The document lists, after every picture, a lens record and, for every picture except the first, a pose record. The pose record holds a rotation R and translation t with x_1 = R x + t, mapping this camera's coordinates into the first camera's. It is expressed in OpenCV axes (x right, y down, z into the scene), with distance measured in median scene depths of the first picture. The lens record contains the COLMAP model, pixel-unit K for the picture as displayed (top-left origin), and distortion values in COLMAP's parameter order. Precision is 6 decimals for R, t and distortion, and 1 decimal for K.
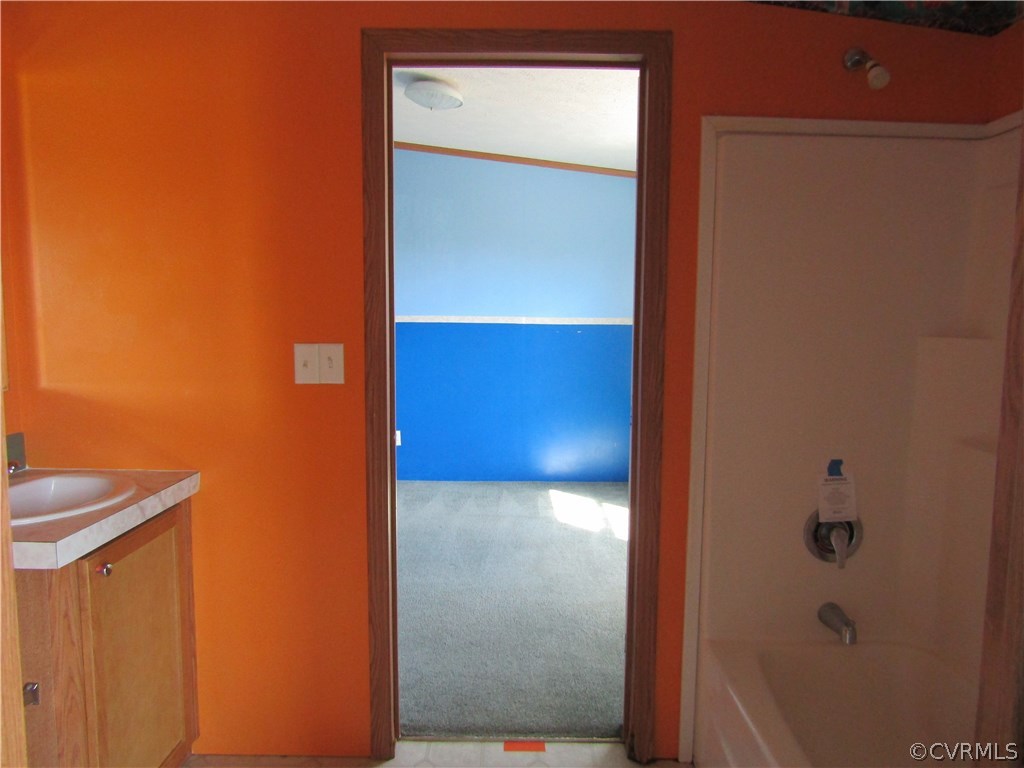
lens RADIAL K [[724.2, 0, 516.1], [0, 724.2, 390.3], [0, 0, 1]] dist [-0.009699, -0.001858]
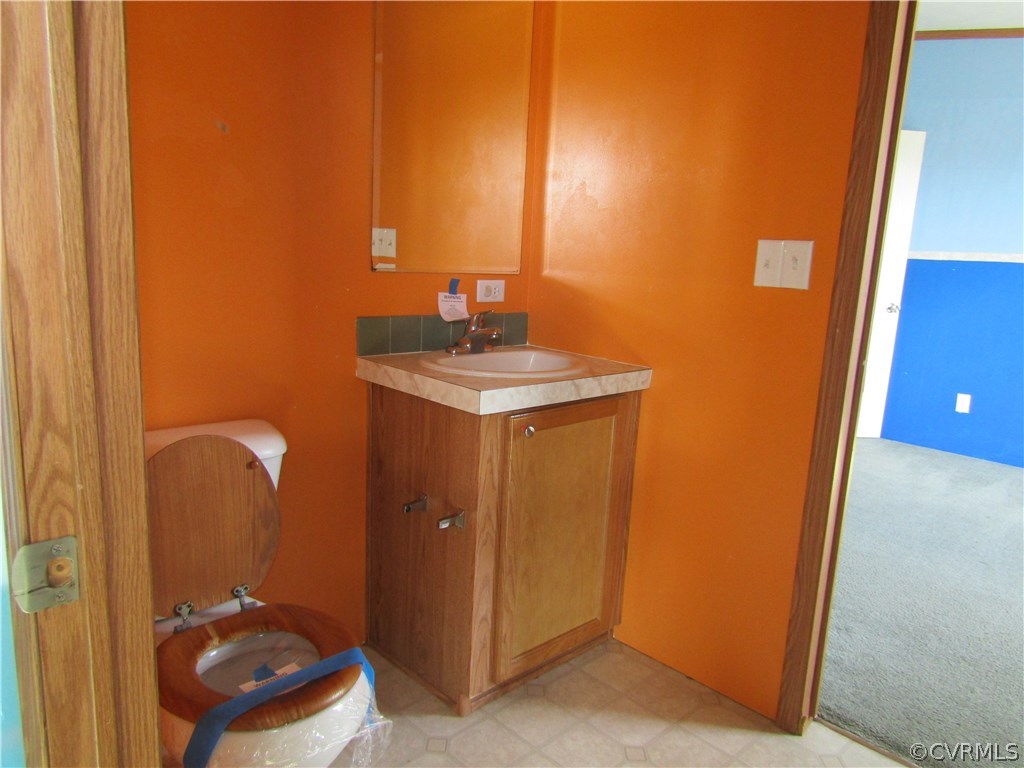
lens RADIAL K [[724.2, 0, 517.3], [0, 724.2, 390.1], [0, 0, 1]] dist [-0.009699, -0.001858]
pose [[0.699264, 0.162981, -0.696036, 0.102532], [-0.118312, 0.986621, 0.112163, 0.040975], [0.705005, 0.003918, 0.709192, 0.129519]]
